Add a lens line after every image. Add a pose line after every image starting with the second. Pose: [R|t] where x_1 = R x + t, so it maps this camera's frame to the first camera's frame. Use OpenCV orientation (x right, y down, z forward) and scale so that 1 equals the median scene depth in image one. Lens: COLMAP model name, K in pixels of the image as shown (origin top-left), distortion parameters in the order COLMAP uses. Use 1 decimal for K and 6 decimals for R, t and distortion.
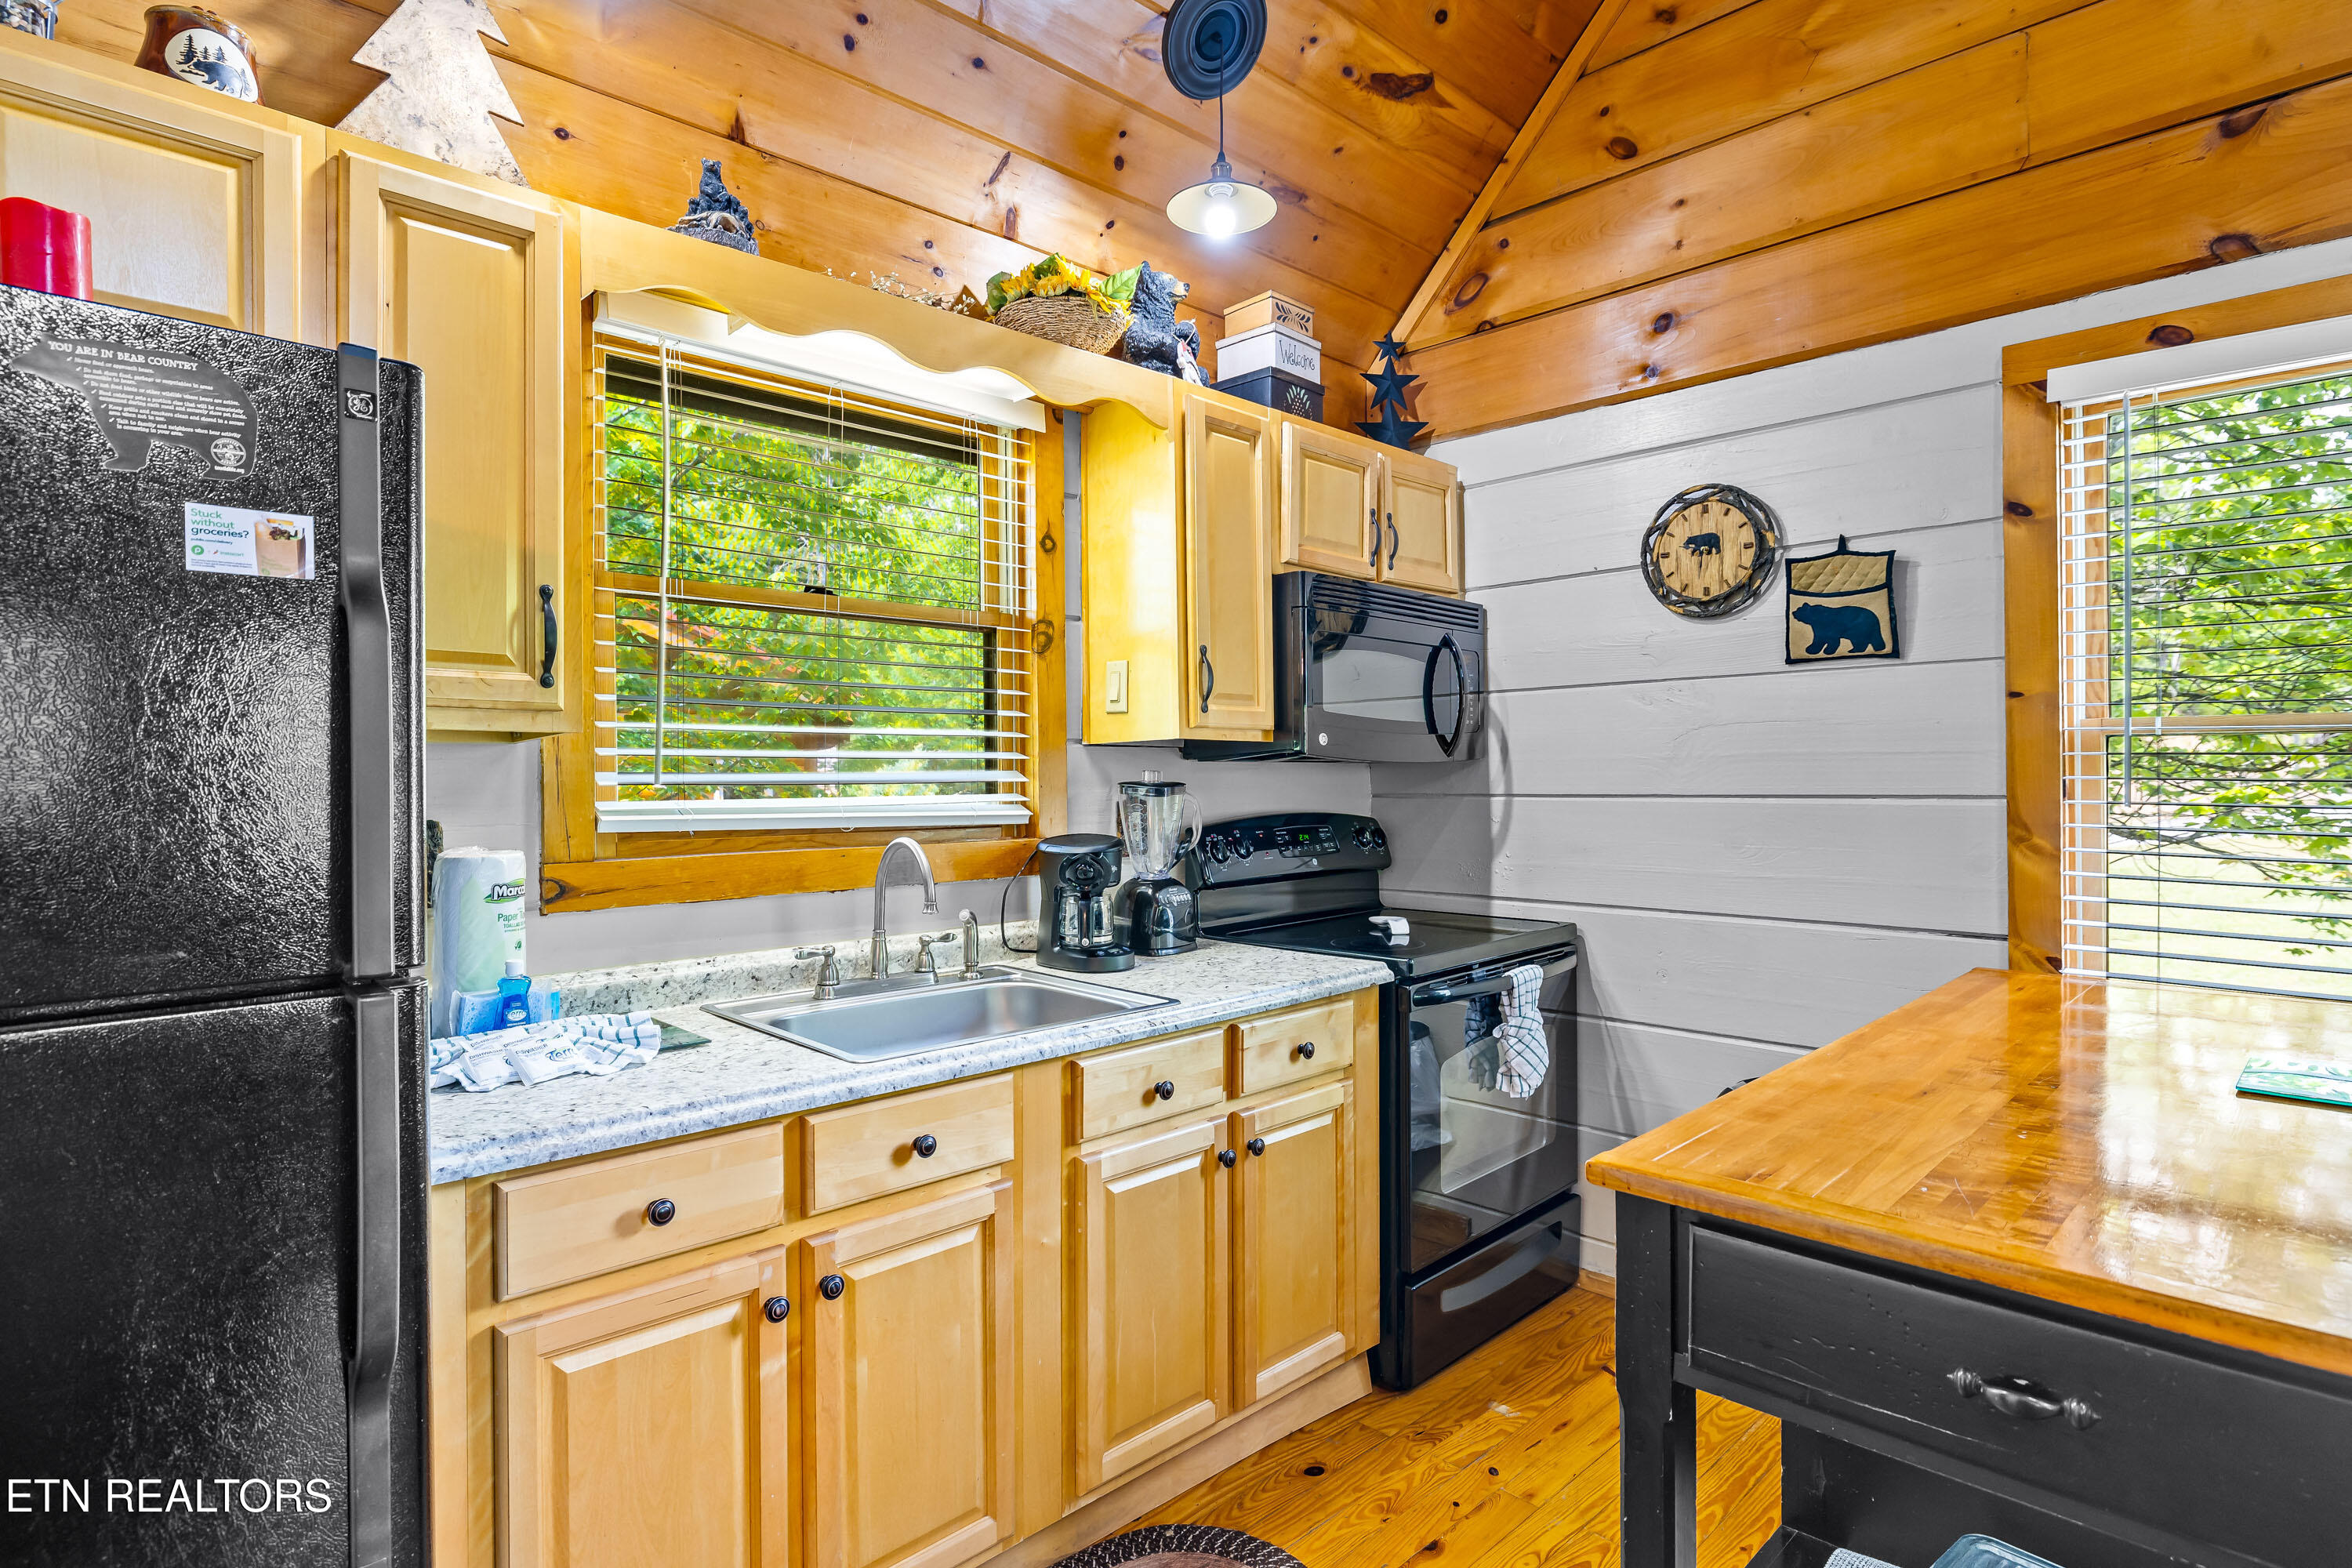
lens RADIAL K [[1214.8, 0, 1168.0], [0, 1214.8, 772.5], [0, 0, 1]] dist [-0.003474, -0.000419]
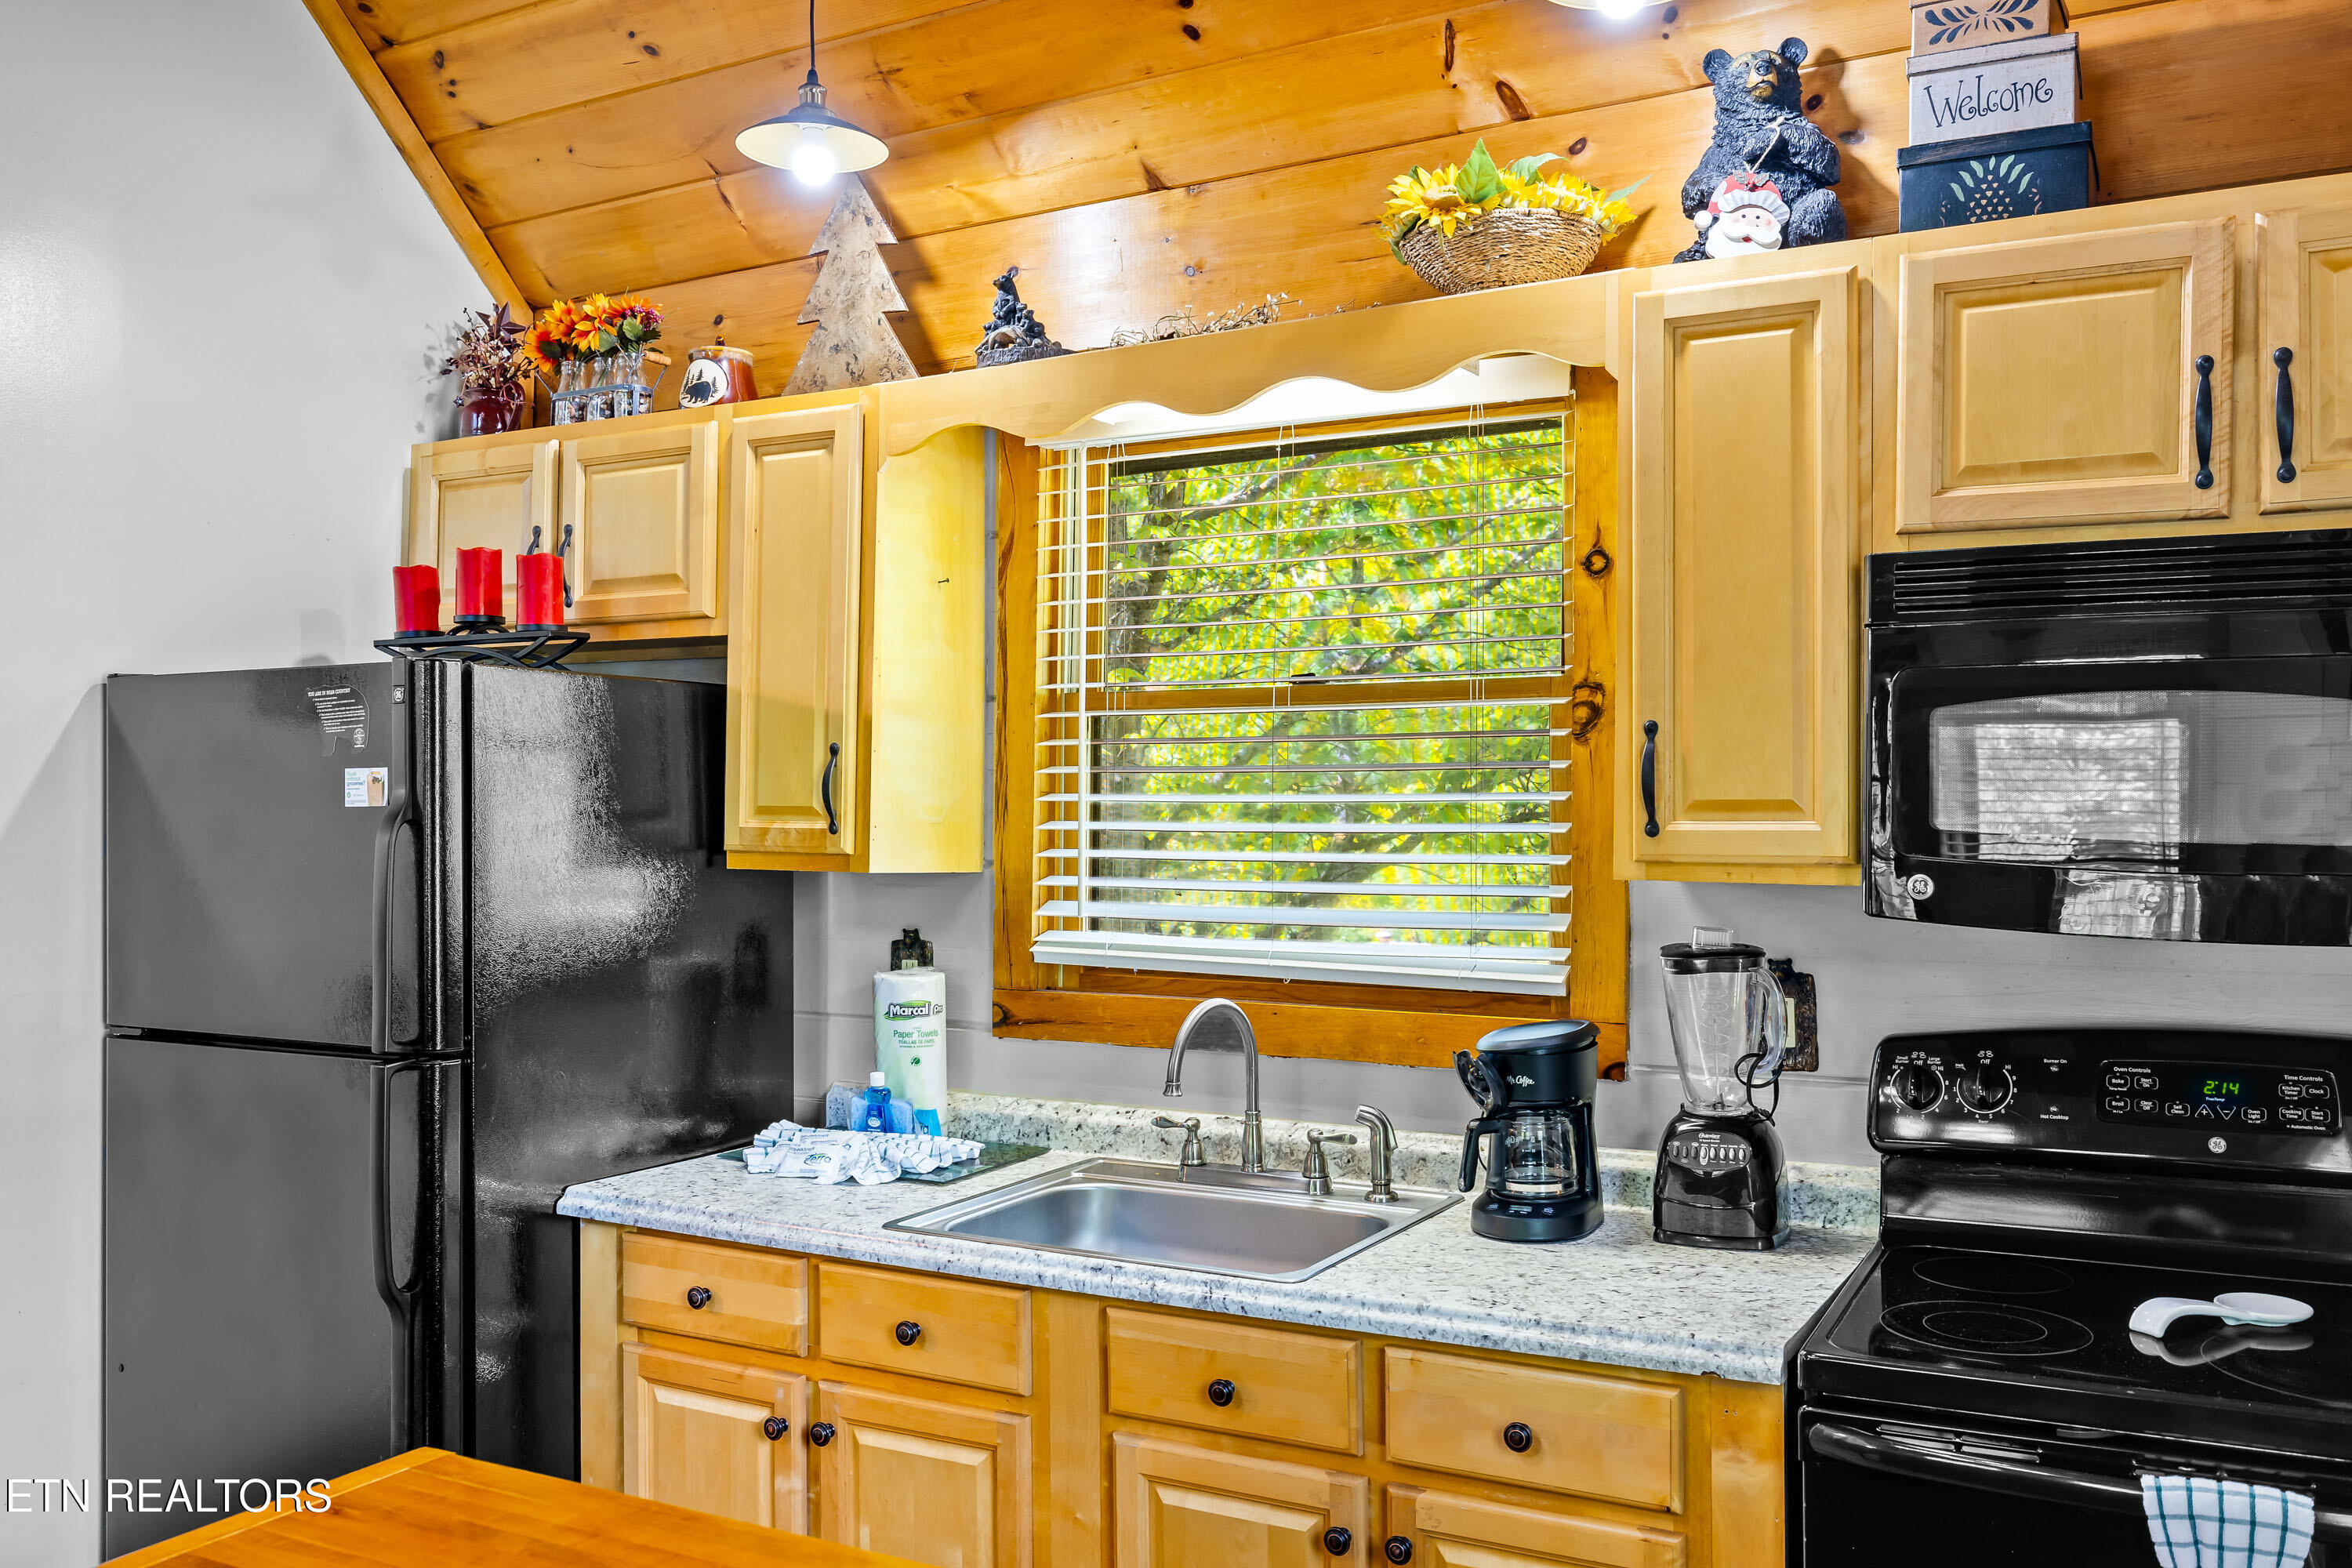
lens RADIAL K [[1940.8, 0, 1180.2], [0, 1940.8, 796.5], [0, 0, 1]] dist [0.005044, -0.002210]
pose [[0.284834, 0.002852, -0.958573, 0.824258], [0.003579, 0.999985, 0.004038, -0.069875], [0.958570, -0.004581, 0.284820, 0.500899]]
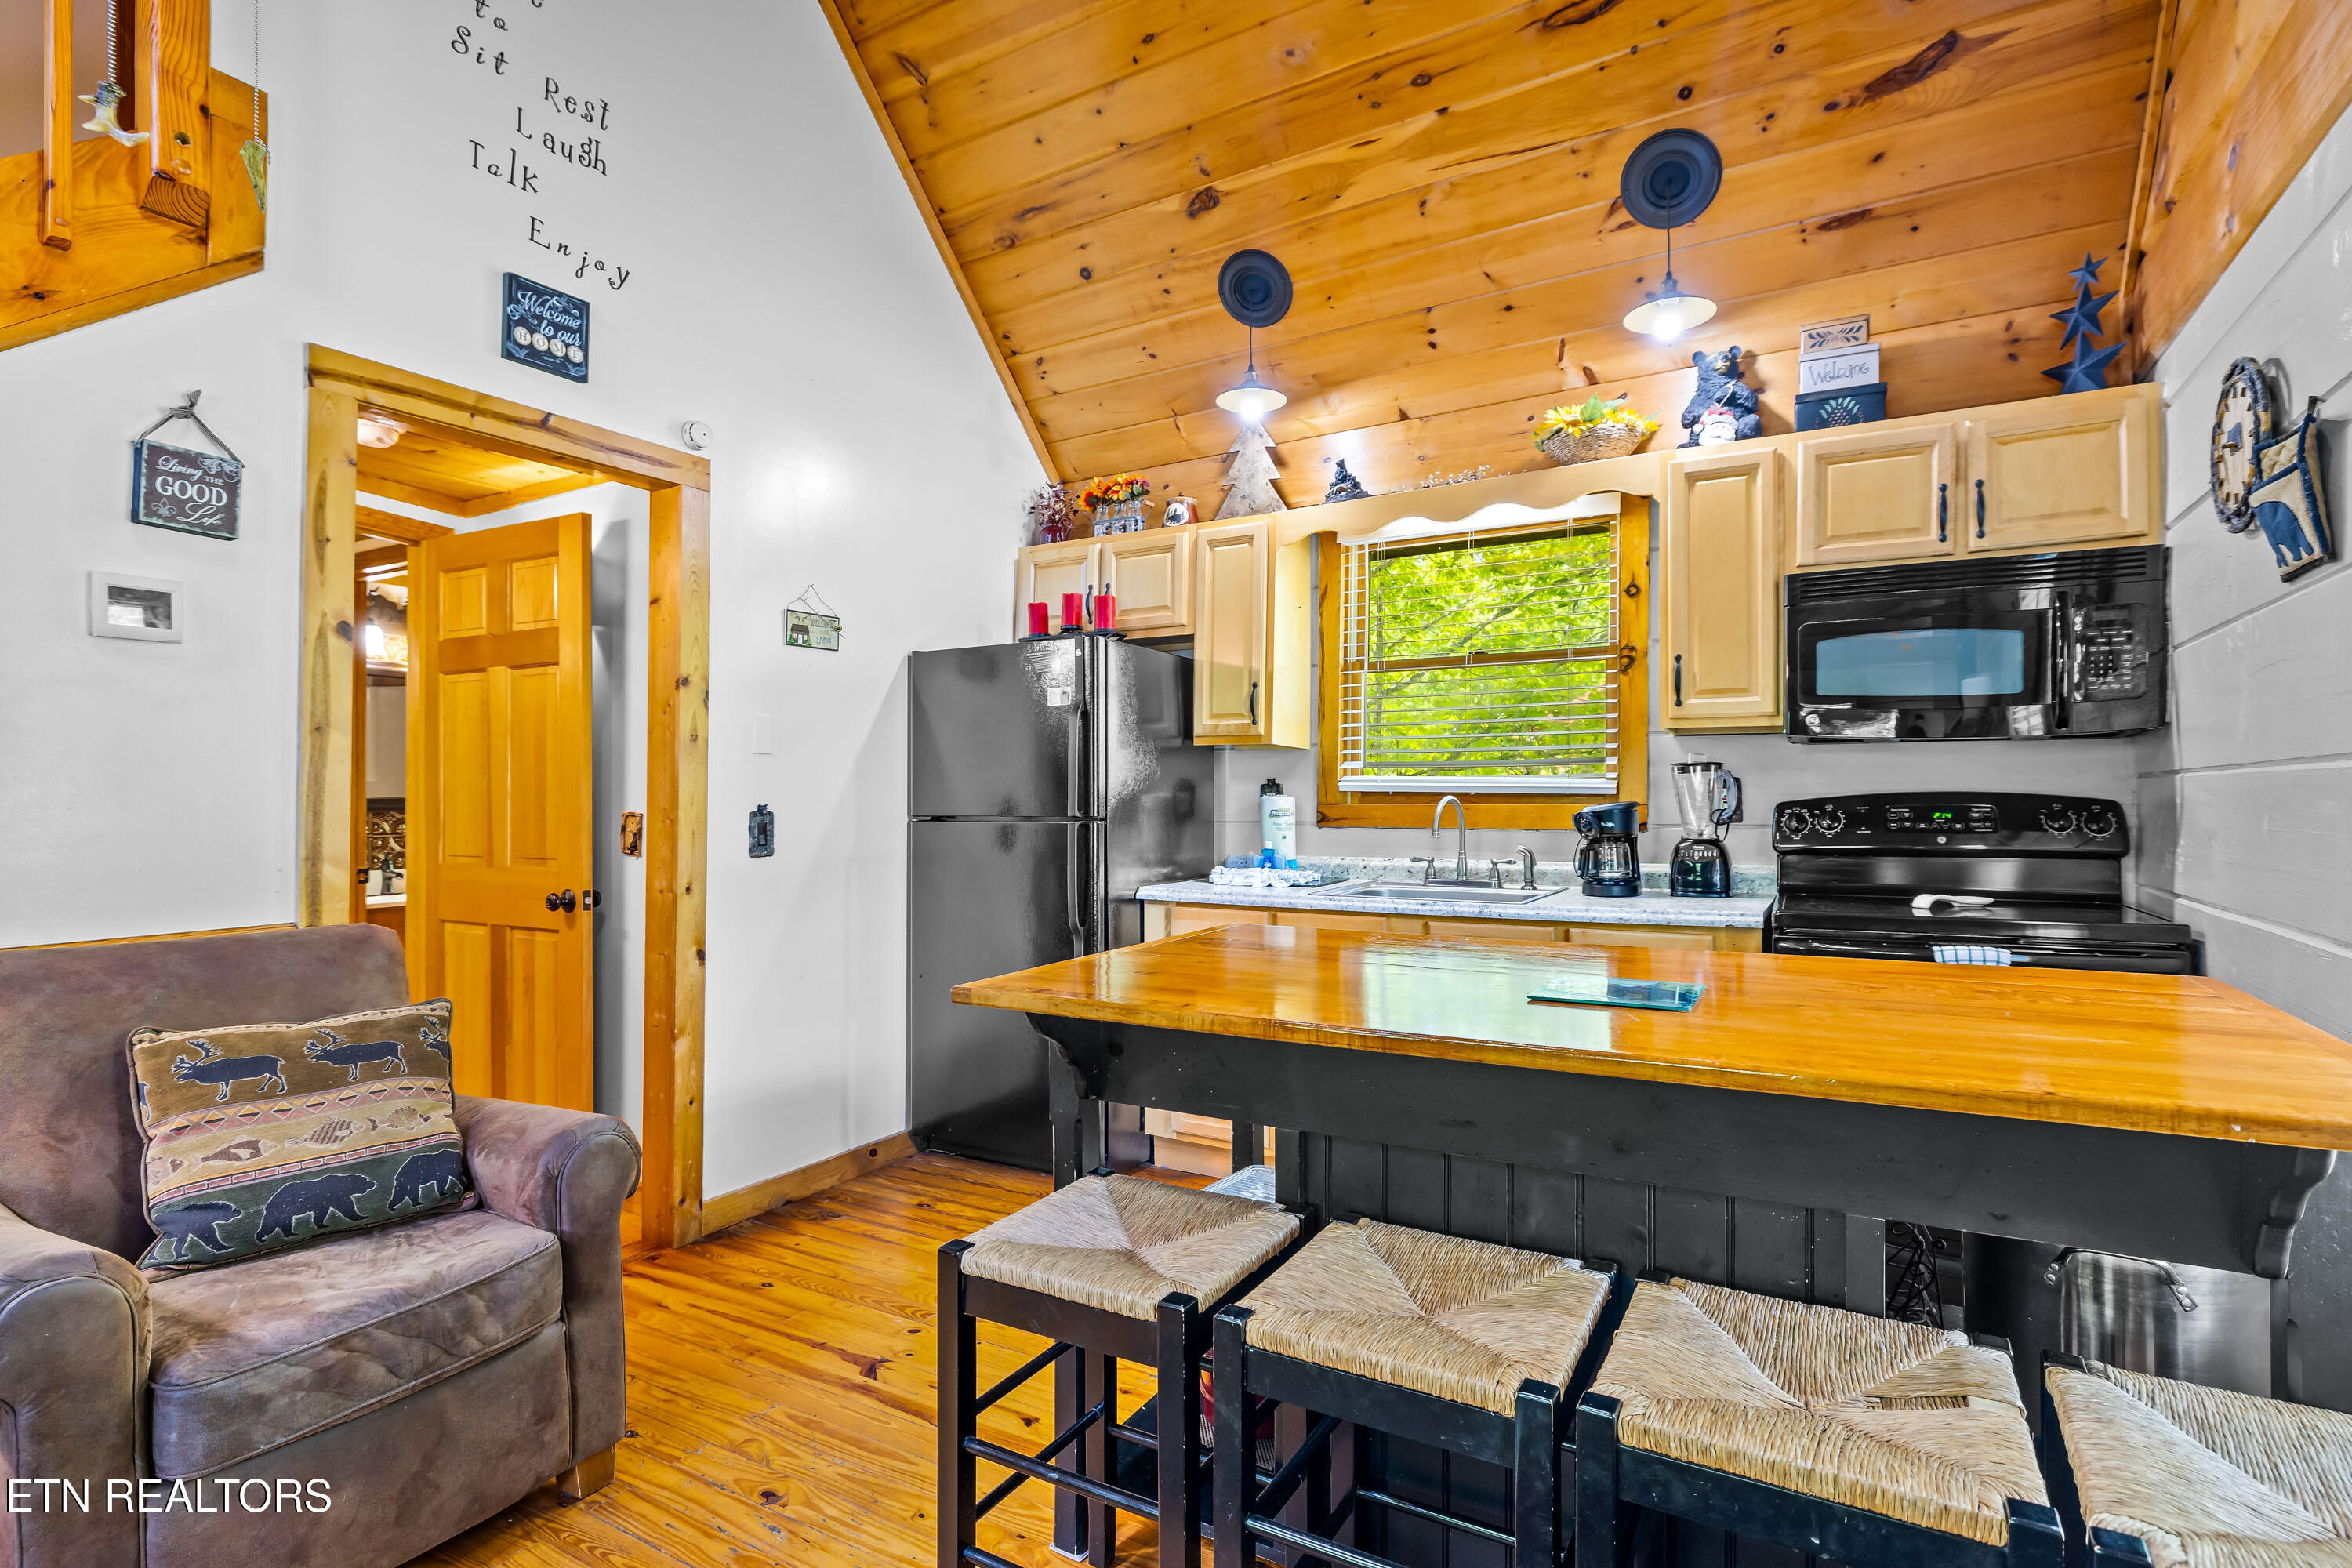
lens RADIAL K [[1141.8, 0, 1178.4], [0, 1141.8, 794.4], [0, 0, 1]] dist [-0.003640, 0.000257]
pose [[0.264814, 0.002425, -0.964297, 1.014828], [0.003318, 0.999989, 0.003426, 0.036670], [0.964294, -0.004107, 0.264803, 0.164689]]
